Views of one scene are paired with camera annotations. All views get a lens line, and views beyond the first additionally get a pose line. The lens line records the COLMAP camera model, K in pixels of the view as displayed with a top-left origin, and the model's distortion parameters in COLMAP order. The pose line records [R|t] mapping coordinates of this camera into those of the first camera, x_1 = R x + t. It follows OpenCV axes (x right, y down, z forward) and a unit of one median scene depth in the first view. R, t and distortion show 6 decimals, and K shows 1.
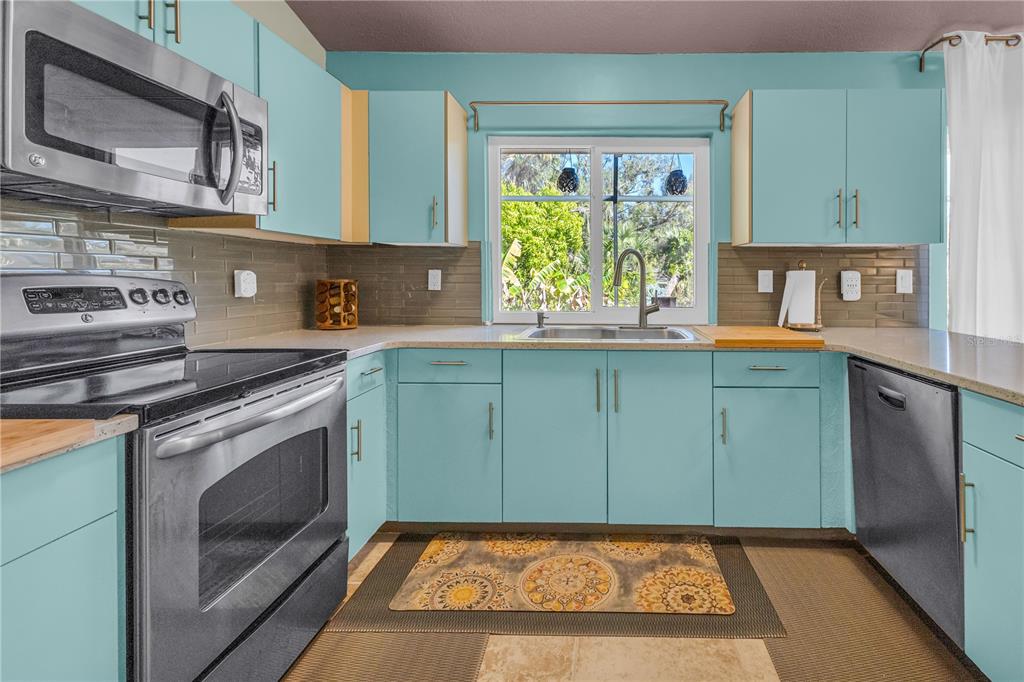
lens RADIAL K [[479.4, 0, 603.1], [0, 479.4, 280.9], [0, 0, 1]] dist [0.007136, 0.000036]
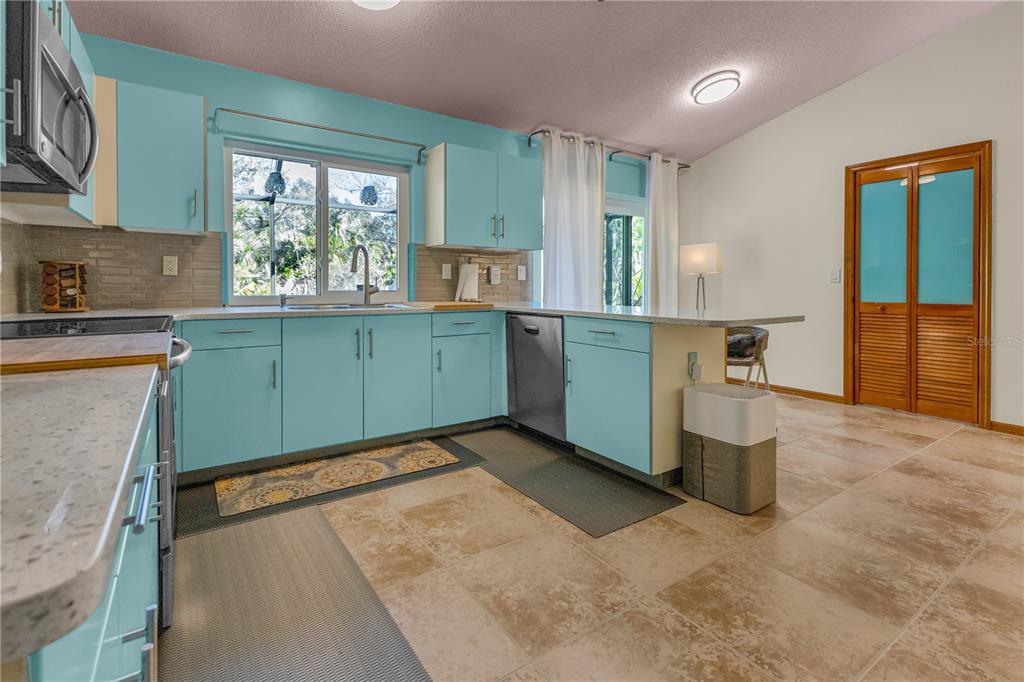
lens RADIAL K [[459.4, 0, 502.7], [0, 459.4, 294.2], [0, 0, 1]] dist [0.002868, 0.000057]
pose [[0.822933, -0.013488, 0.567978, -0.353592], [0.004559, 0.999843, 0.017139, 0.051516], [-0.568120, -0.011515, 0.822865, -0.283212]]
